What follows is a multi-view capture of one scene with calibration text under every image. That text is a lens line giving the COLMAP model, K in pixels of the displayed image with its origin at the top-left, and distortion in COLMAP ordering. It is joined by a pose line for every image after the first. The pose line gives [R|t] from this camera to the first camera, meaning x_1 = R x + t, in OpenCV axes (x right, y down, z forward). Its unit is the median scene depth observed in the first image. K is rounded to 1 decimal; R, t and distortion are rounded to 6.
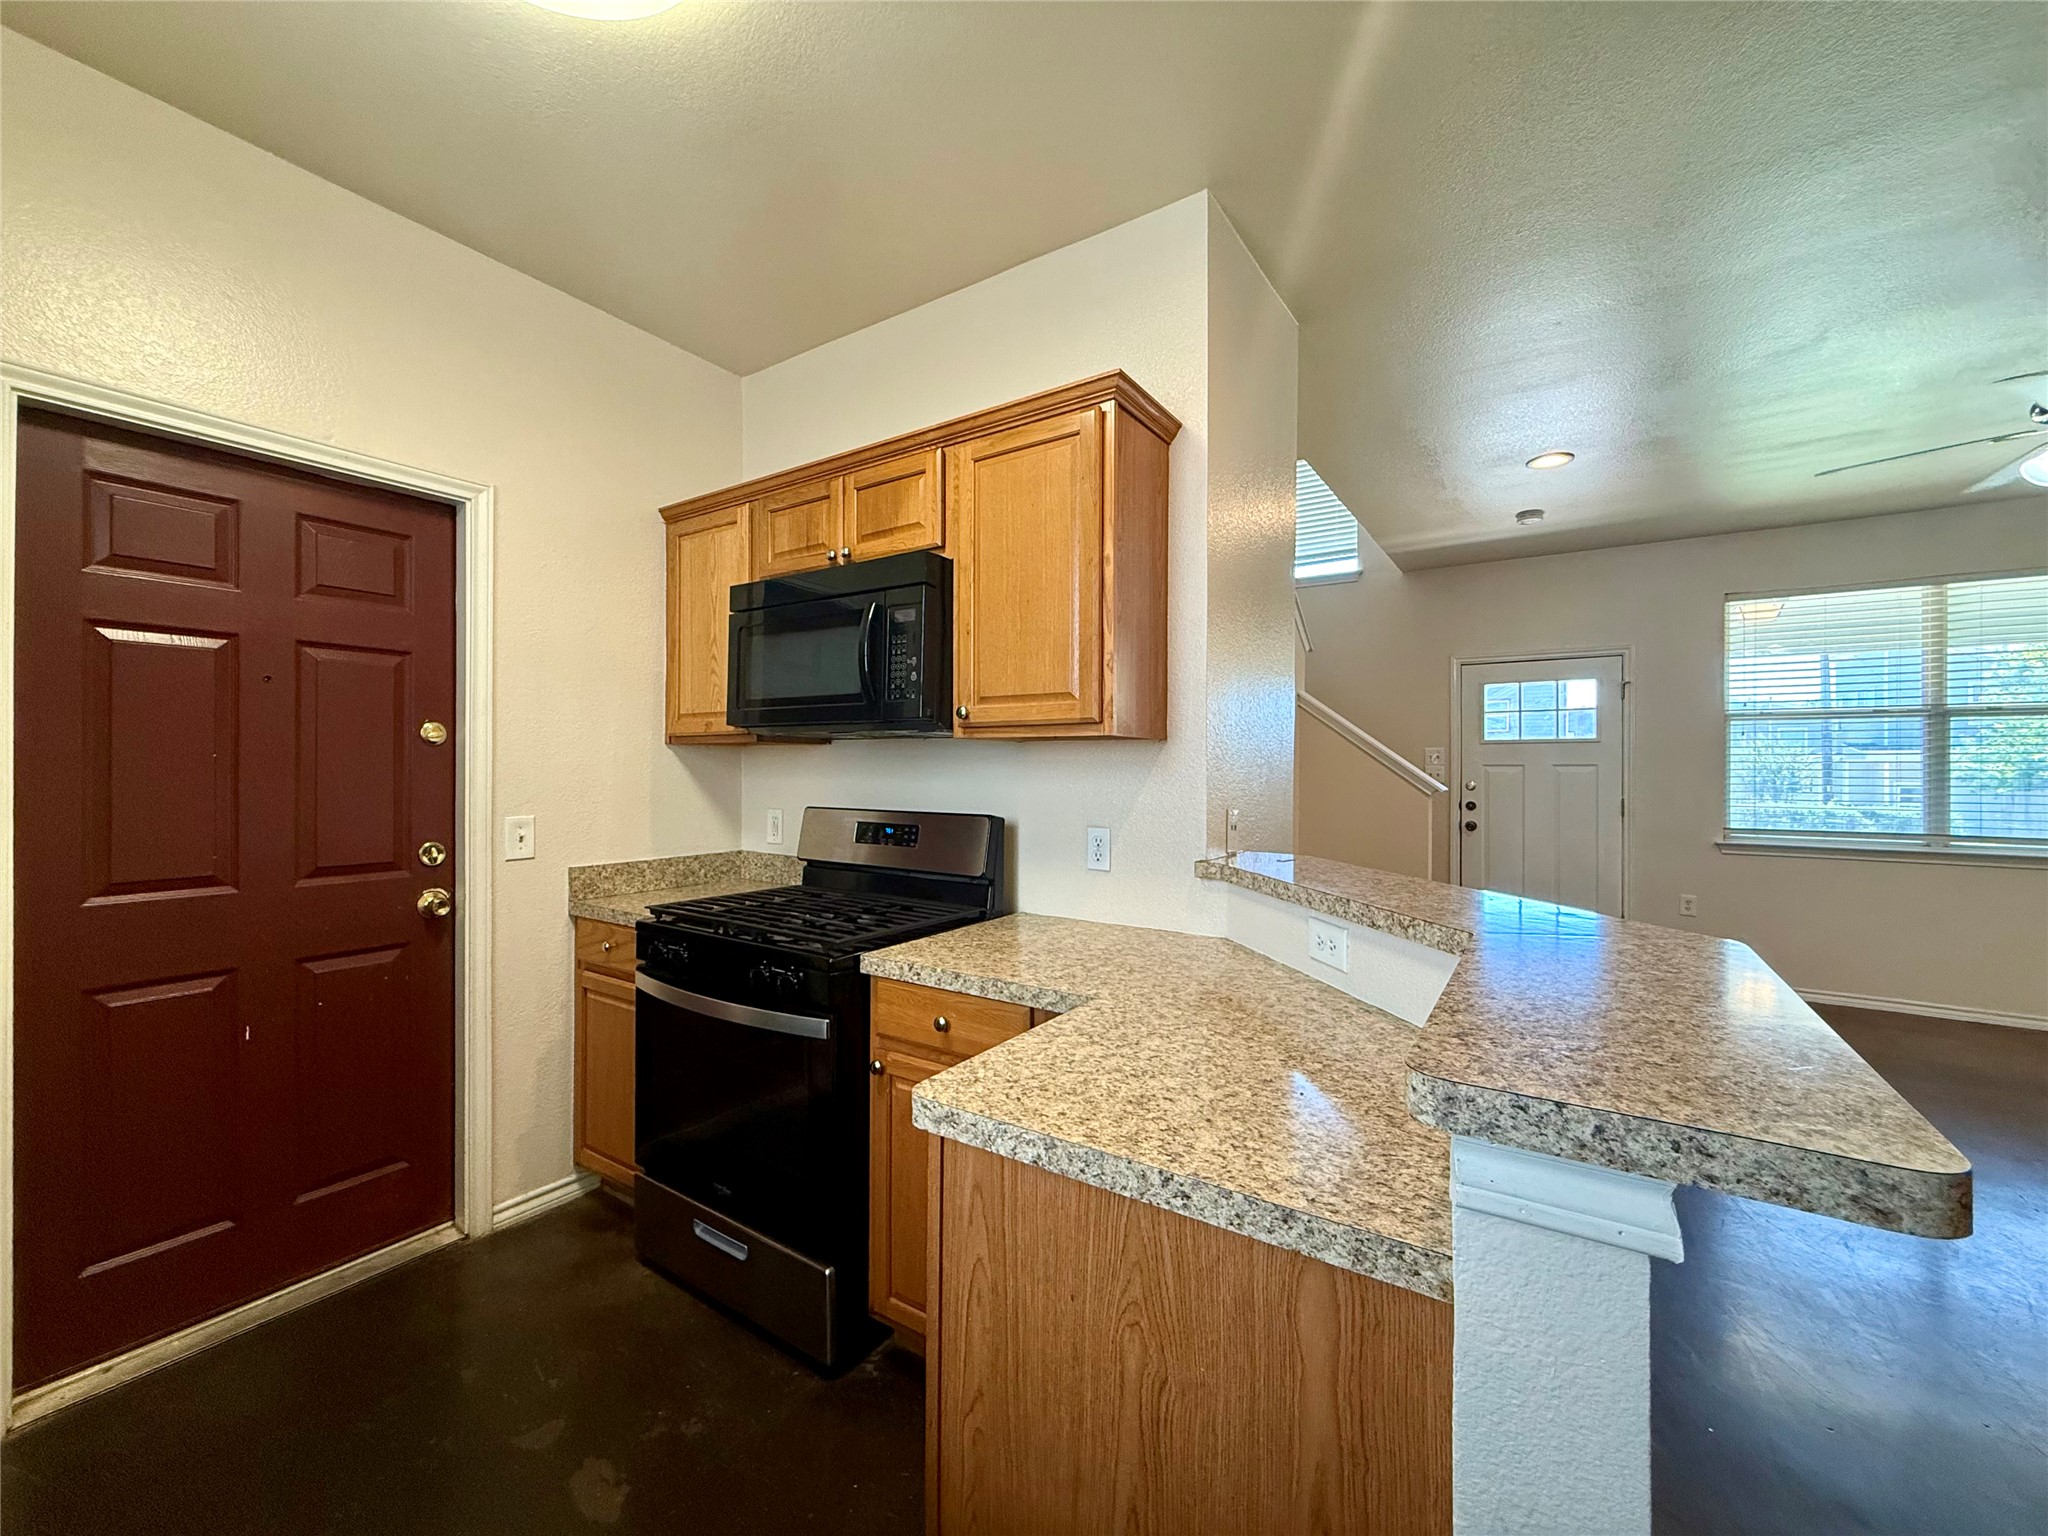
lens RADIAL K [[820.4, 0, 1009.3], [0, 820.4, 766.5], [0, 0, 1]] dist [-0.000439, 0.000659]
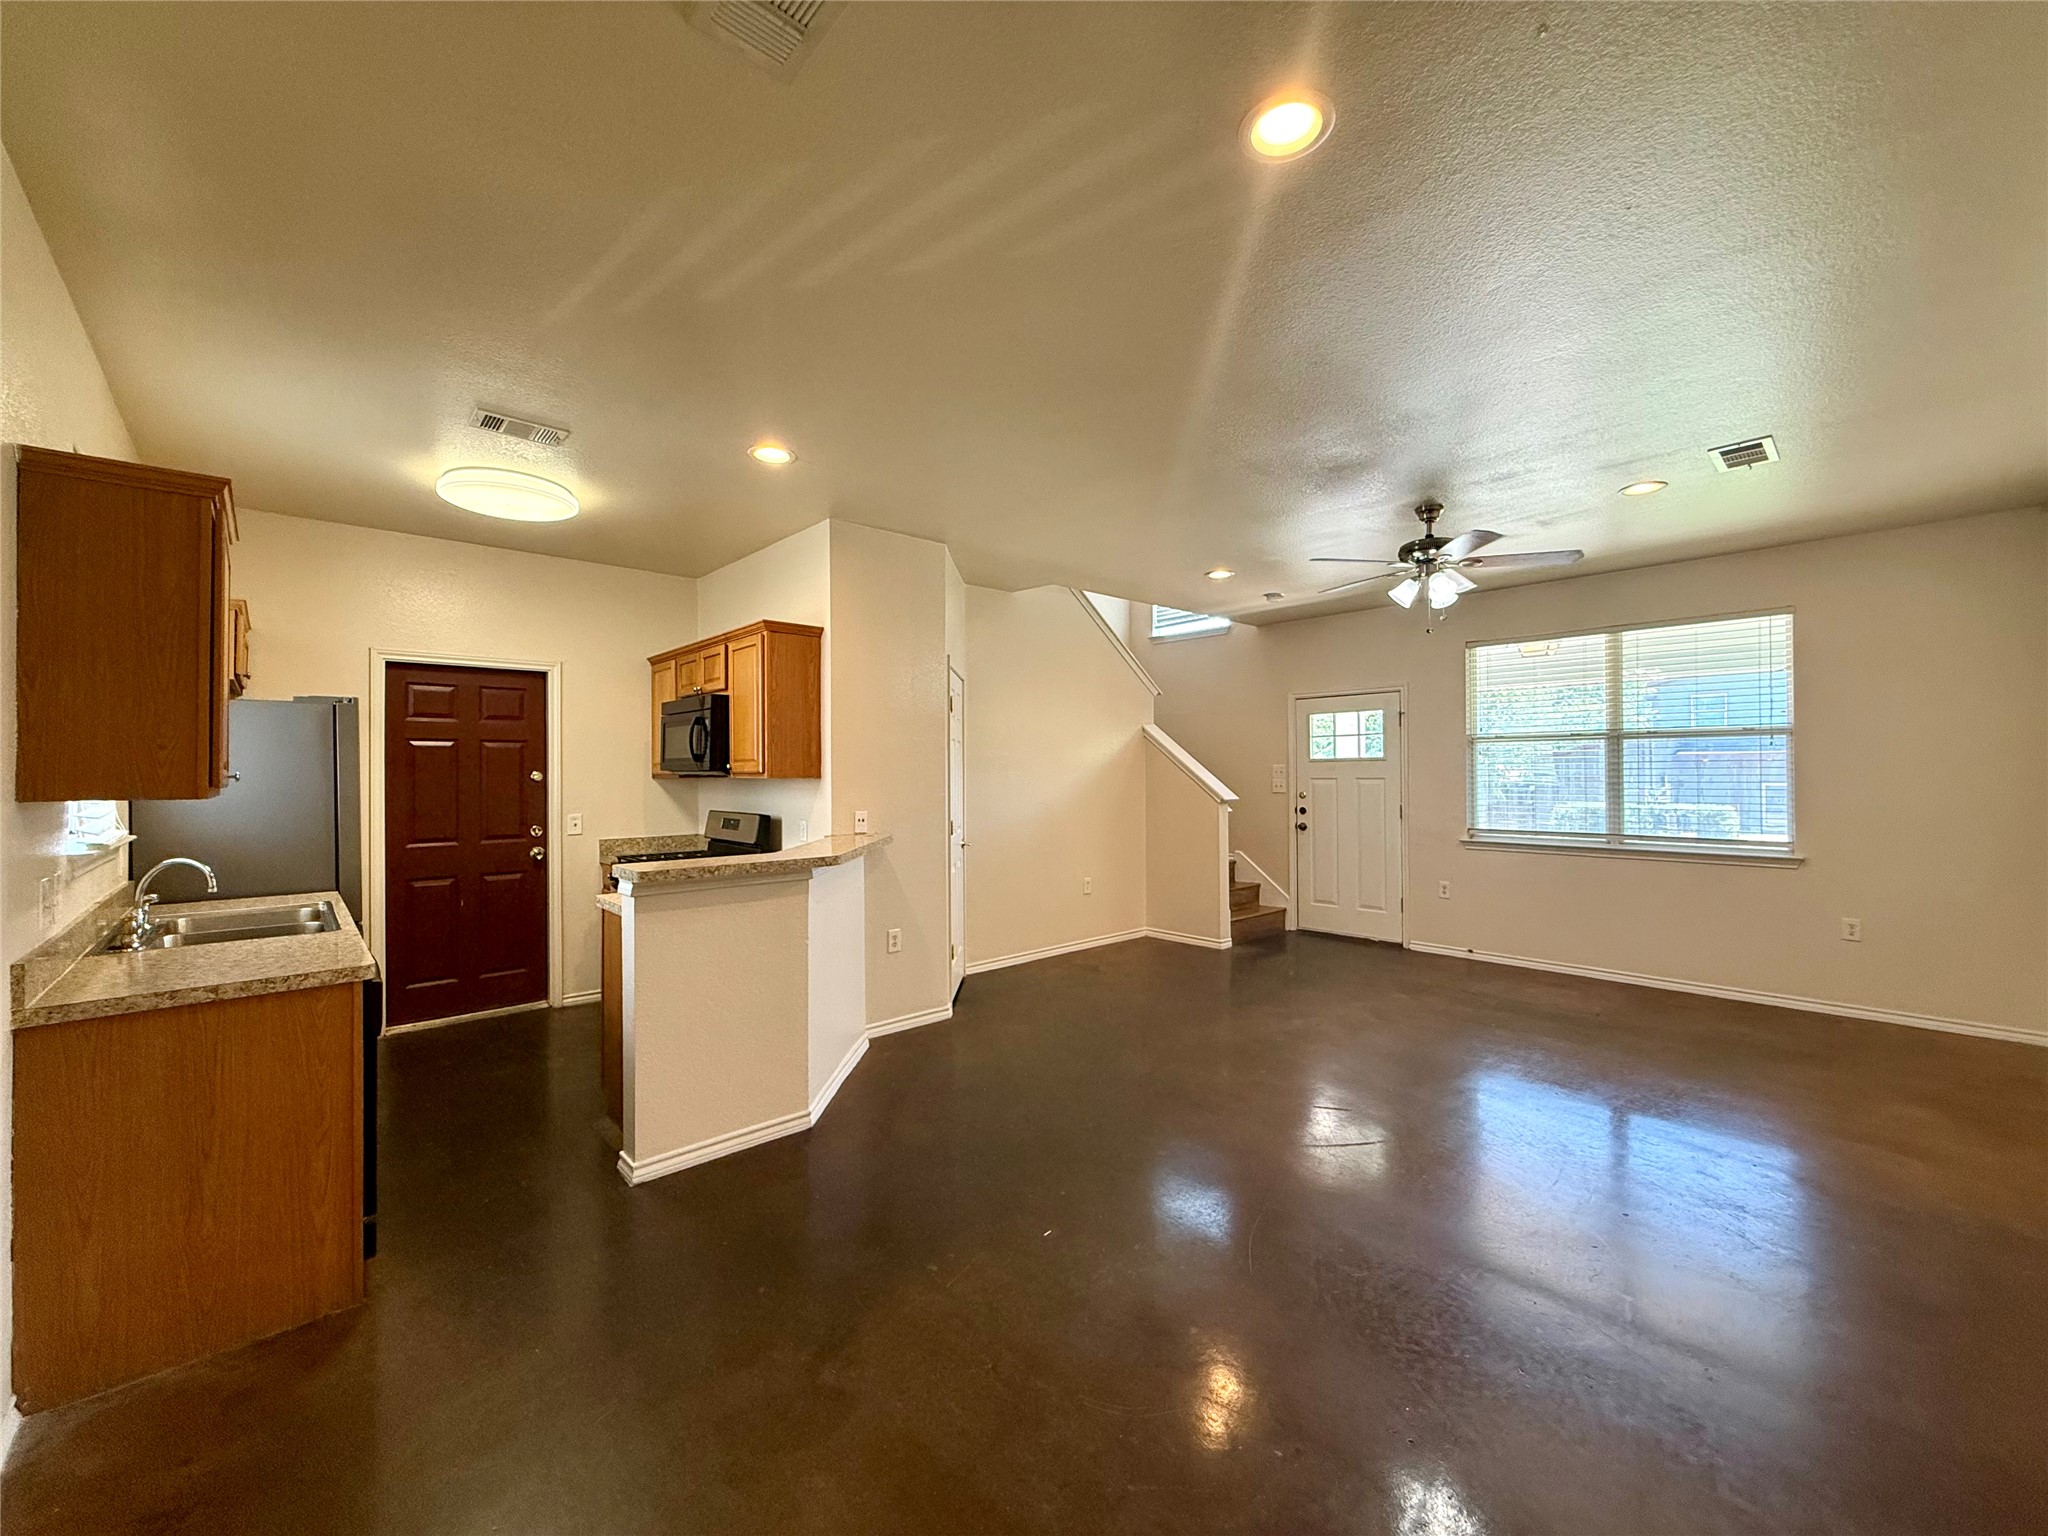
lens RADIAL K [[820.4, 0, 1011.1], [0, 820.4, 762.9], [0, 0, 1]] dist [-0.000439, 0.000659]
pose [[0.969894, -0.012839, -0.243189, 1.048455], [0.010218, 0.999875, -0.012038, -0.036067], [0.243313, 0.009191, 0.969904, -0.812104]]
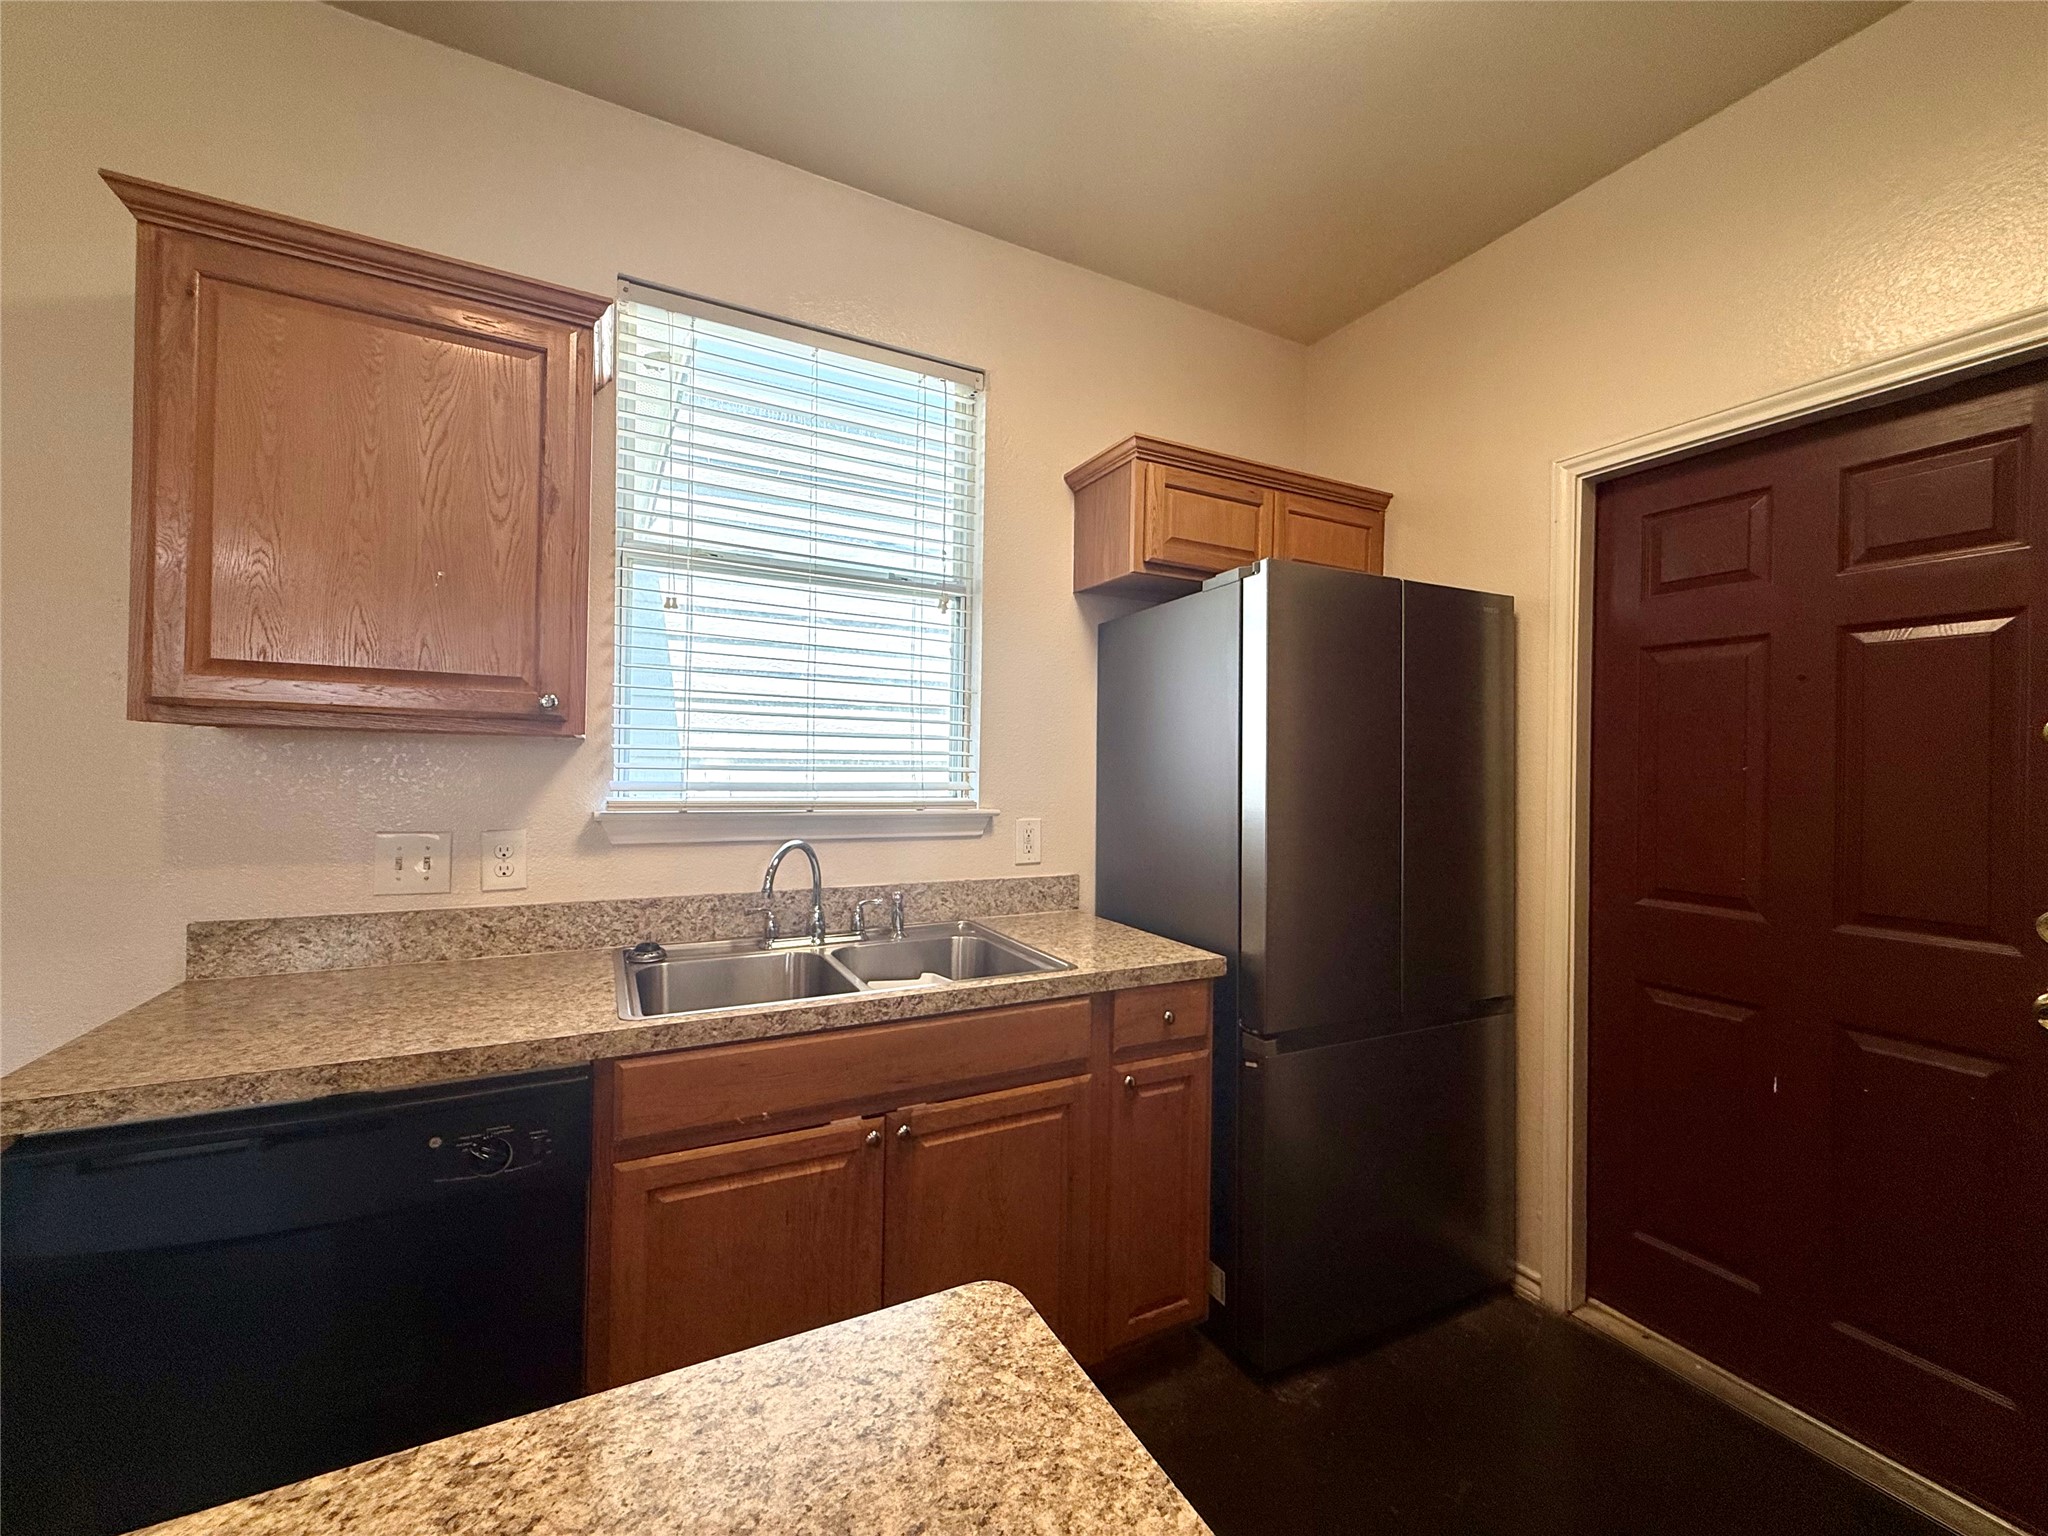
lens RADIAL K [[820.4, 0, 1004.5], [0, 820.4, 773.0], [0, 0, 1]] dist [-0.000439, 0.000659]
pose [[-0.483228, -0.005296, -0.875479, 0.189416], [-0.015976, 0.999869, 0.002770, 0.006856], [0.875349, 0.015325, -0.483249, 0.587926]]
